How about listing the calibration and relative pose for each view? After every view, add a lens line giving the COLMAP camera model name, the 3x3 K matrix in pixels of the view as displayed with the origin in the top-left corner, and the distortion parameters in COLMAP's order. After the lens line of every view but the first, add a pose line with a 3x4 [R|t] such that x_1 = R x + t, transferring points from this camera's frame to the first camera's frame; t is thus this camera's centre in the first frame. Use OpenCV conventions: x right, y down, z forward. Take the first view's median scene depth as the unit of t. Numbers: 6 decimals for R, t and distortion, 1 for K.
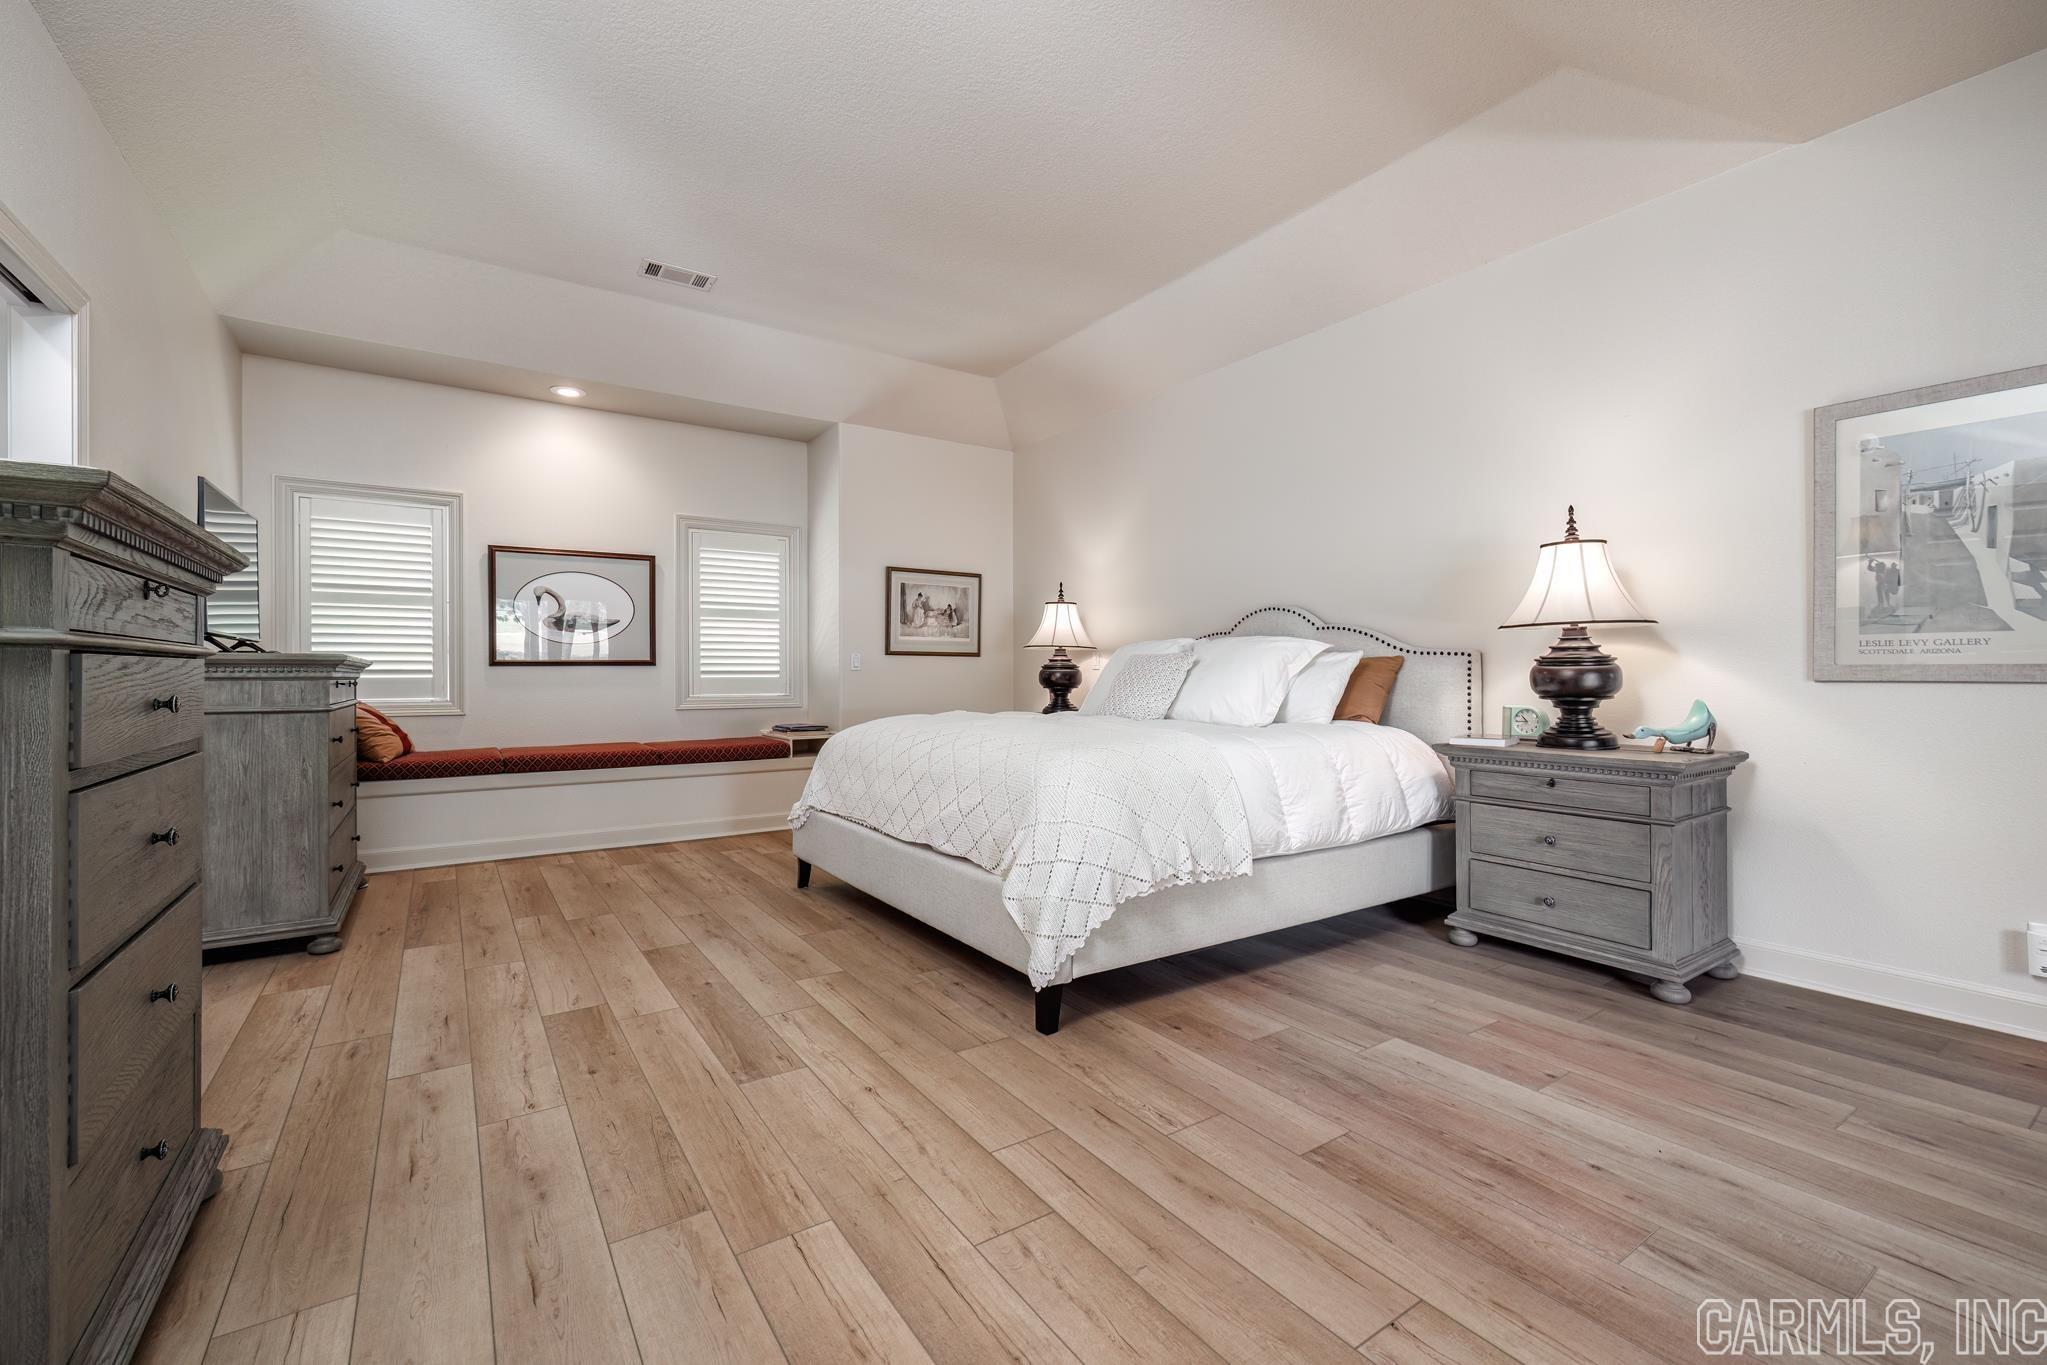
lens RADIAL K [[865.9, 0, 1033.0], [0, 865.9, 679.0], [0, 0, 1]] dist [0.000113, -0.001518]
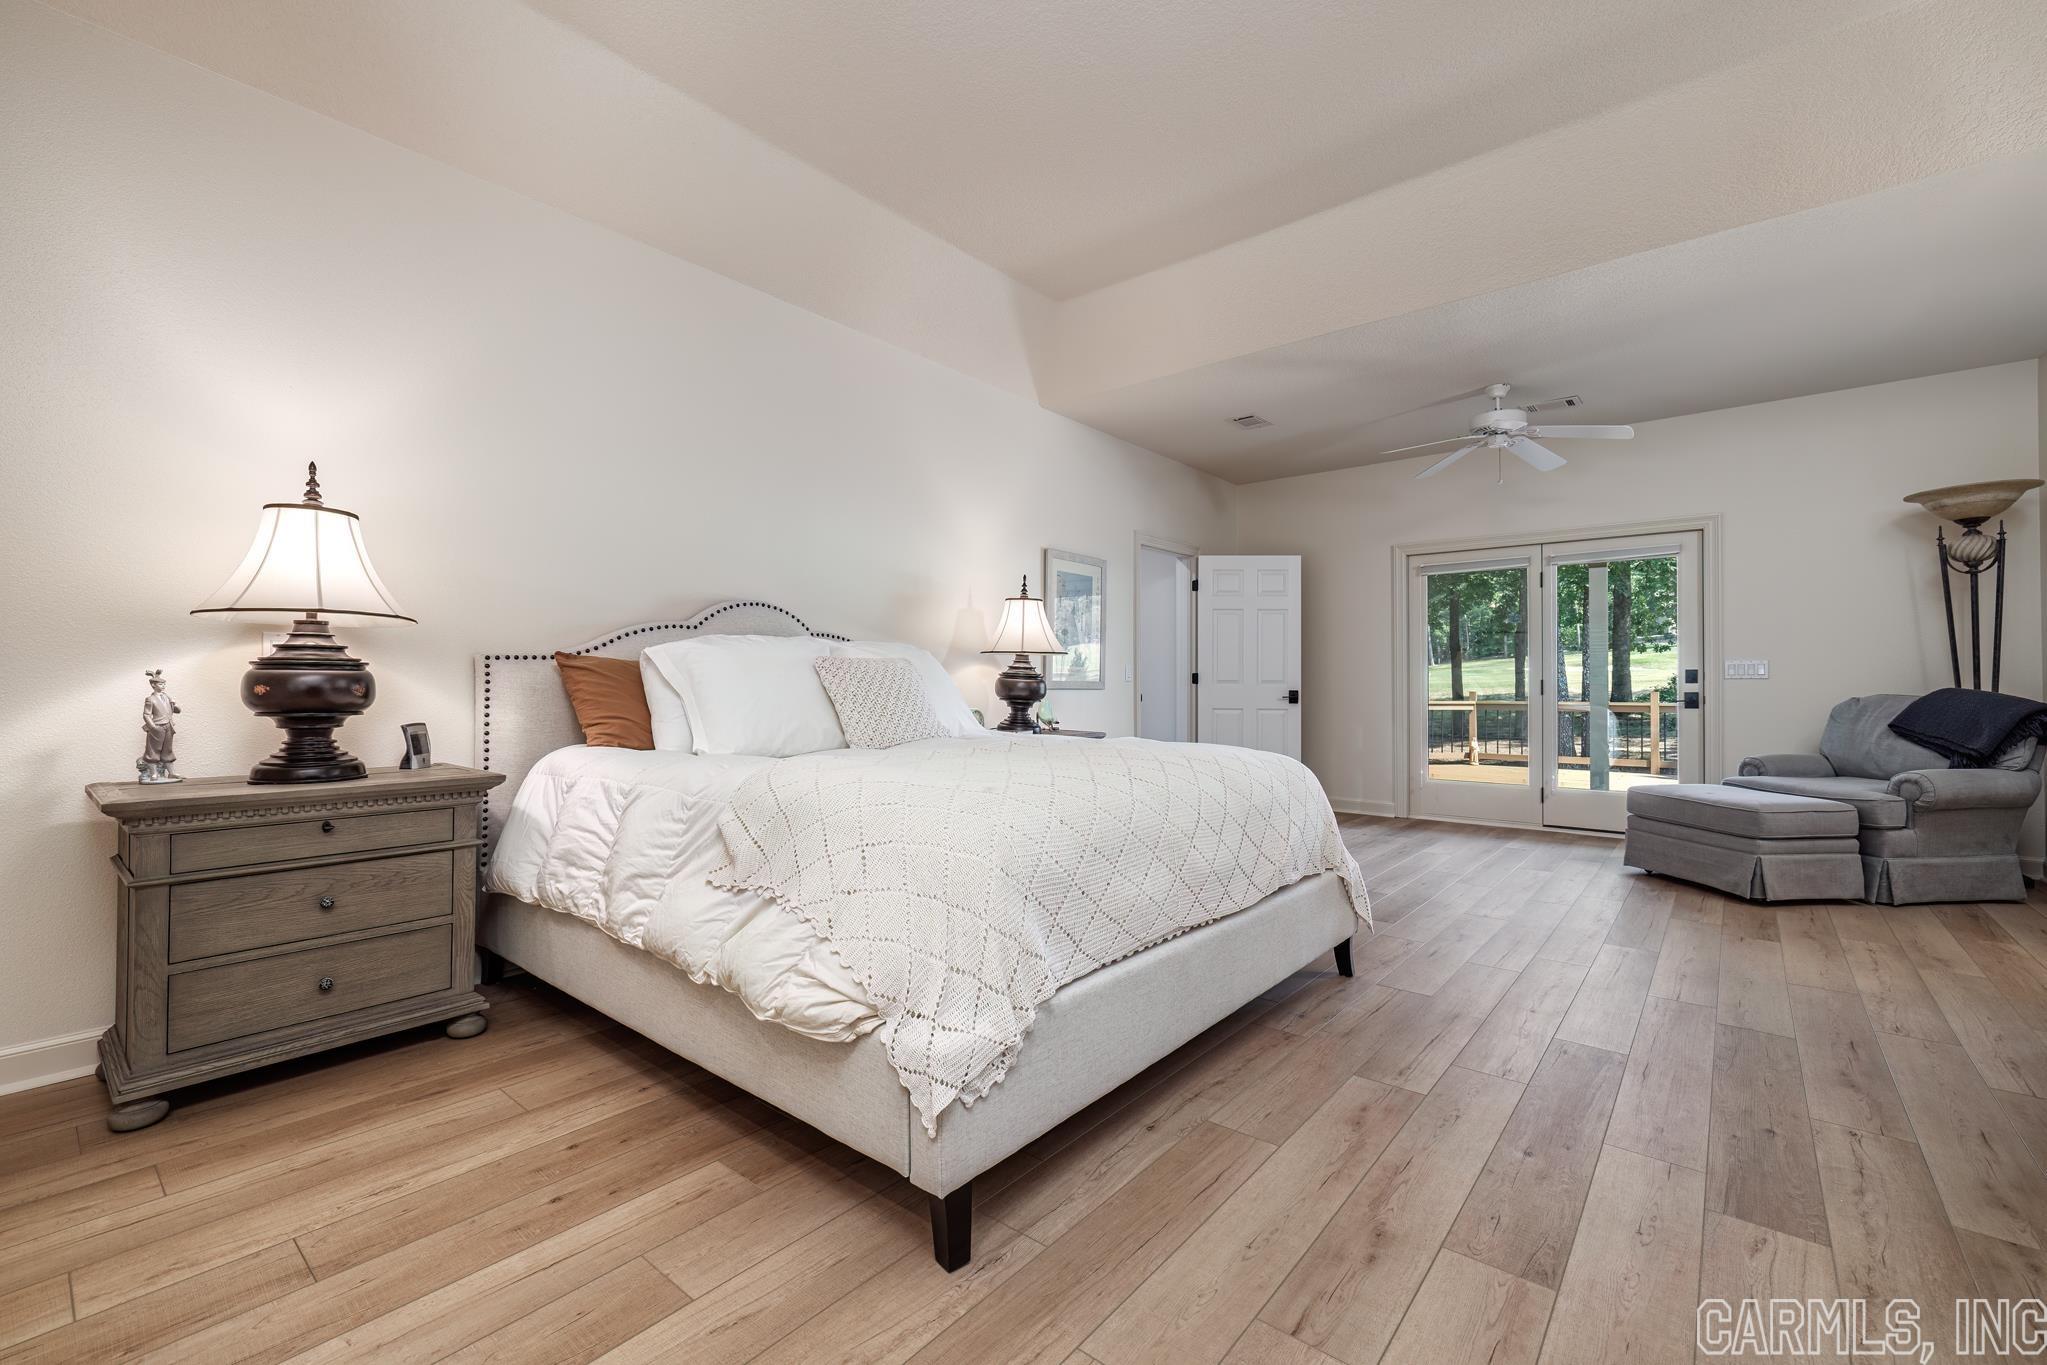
lens RADIAL K [[865.9, 0, 1025.5], [0, 865.9, 687.5], [0, 0, 1]] dist [0.000113, -0.001518]
pose [[-0.276677, 0.002943, 0.960958, -0.499087], [0.005471, 0.999984, -0.001487, 0.000274], [-0.960947, 0.004846, -0.276689, 0.857221]]
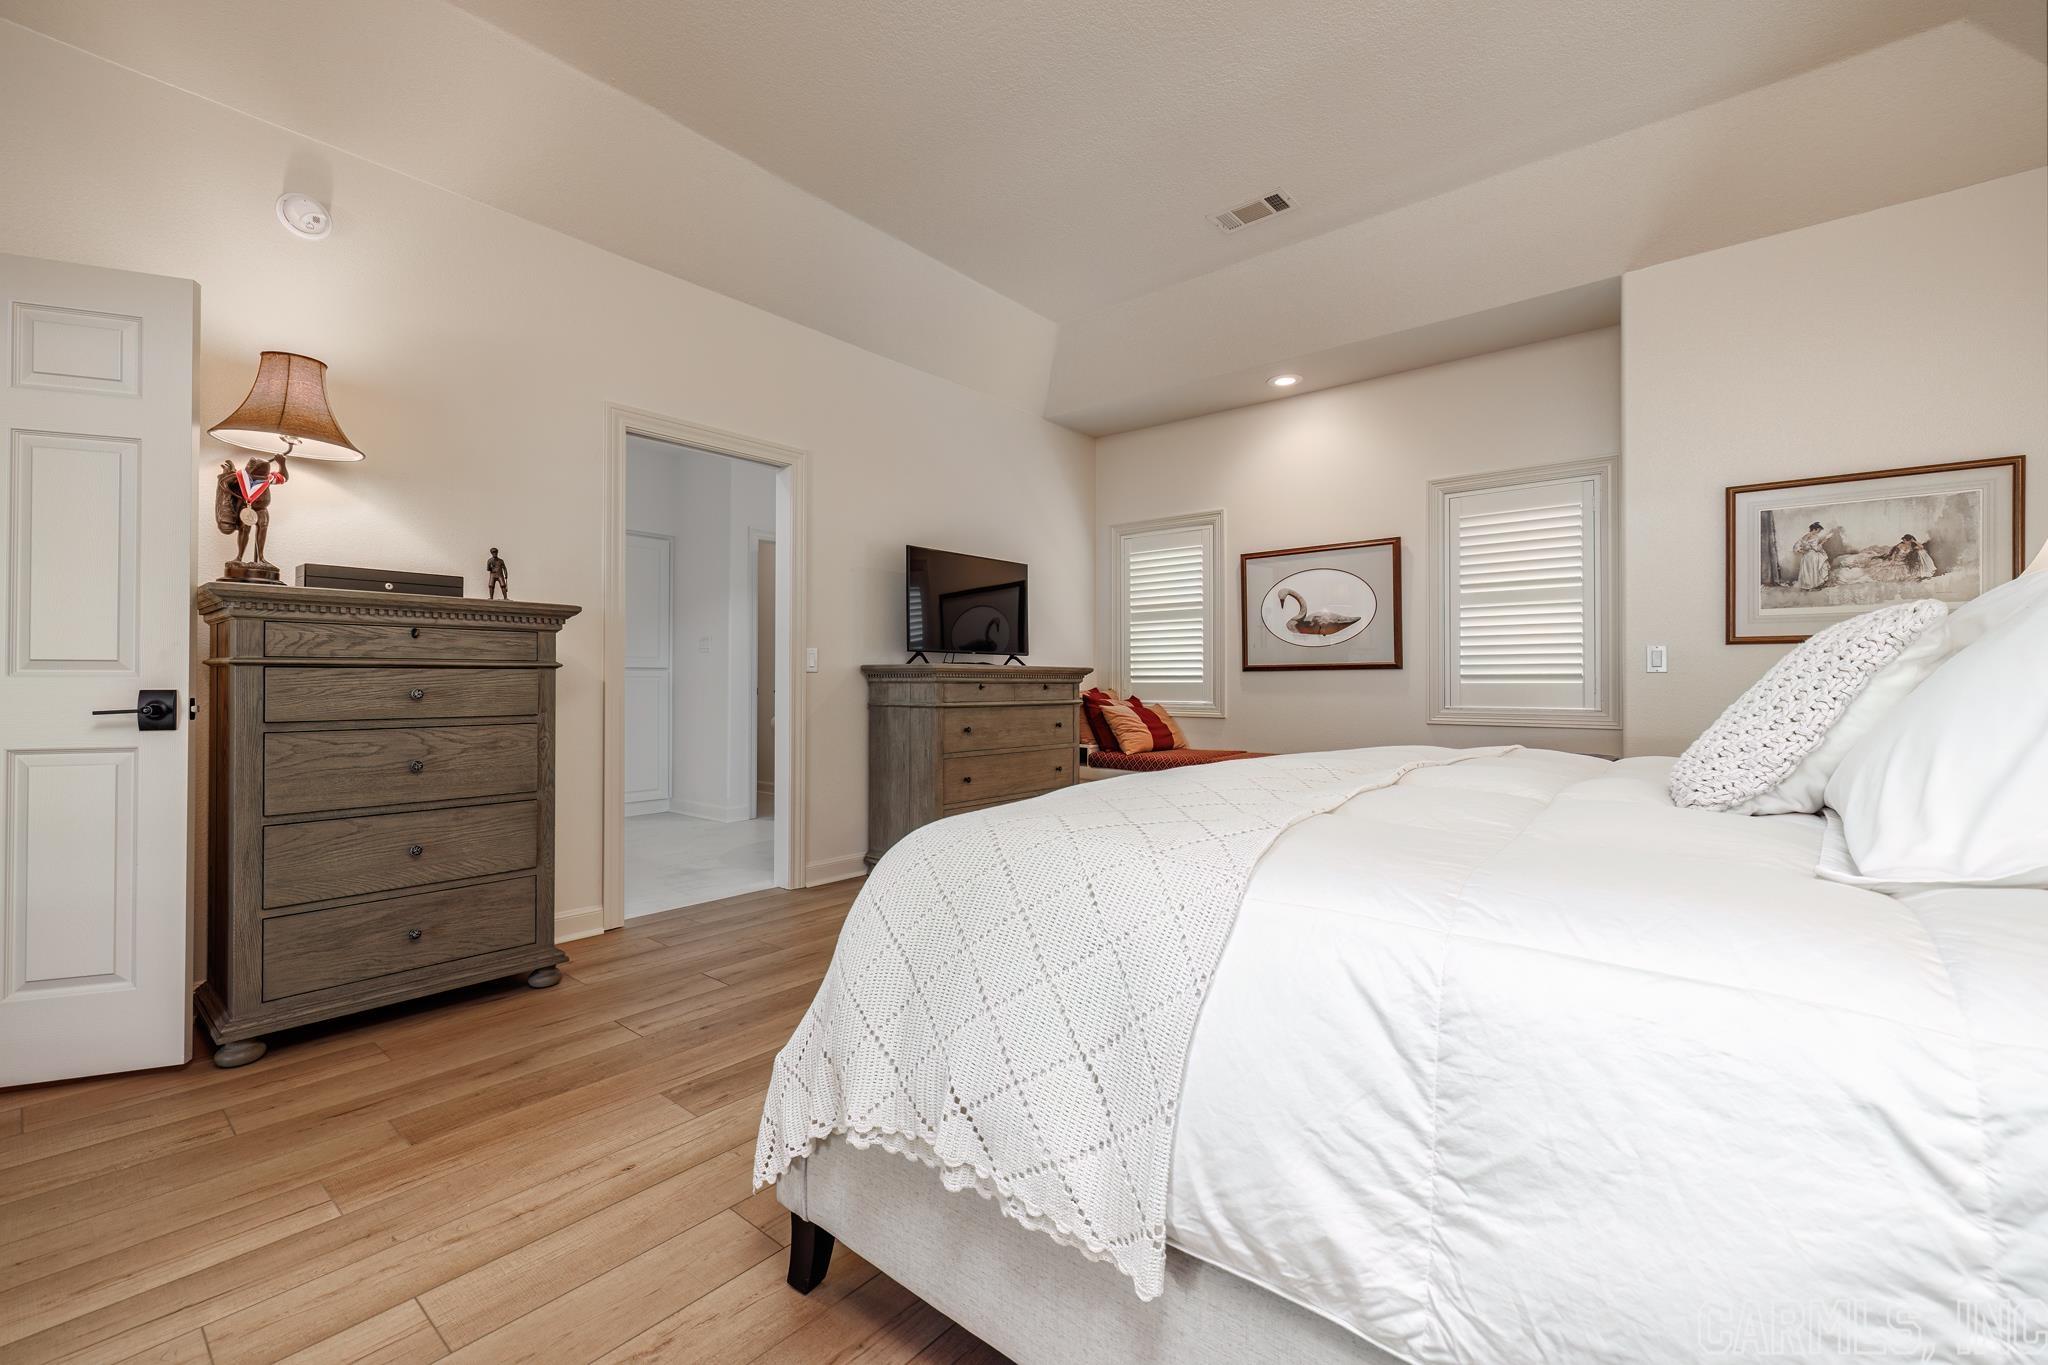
lens RADIAL K [[866.3, 0, 1003.9], [0, 866.3, 674.5], [0, 0, 1]] dist [0.000113, -0.001518]
pose [[0.256548, -0.009081, -0.966489, 0.299982], [-0.006562, 0.999916, -0.011137, 0.001444], [0.966509, 0.009199, 0.256467, 0.472728]]
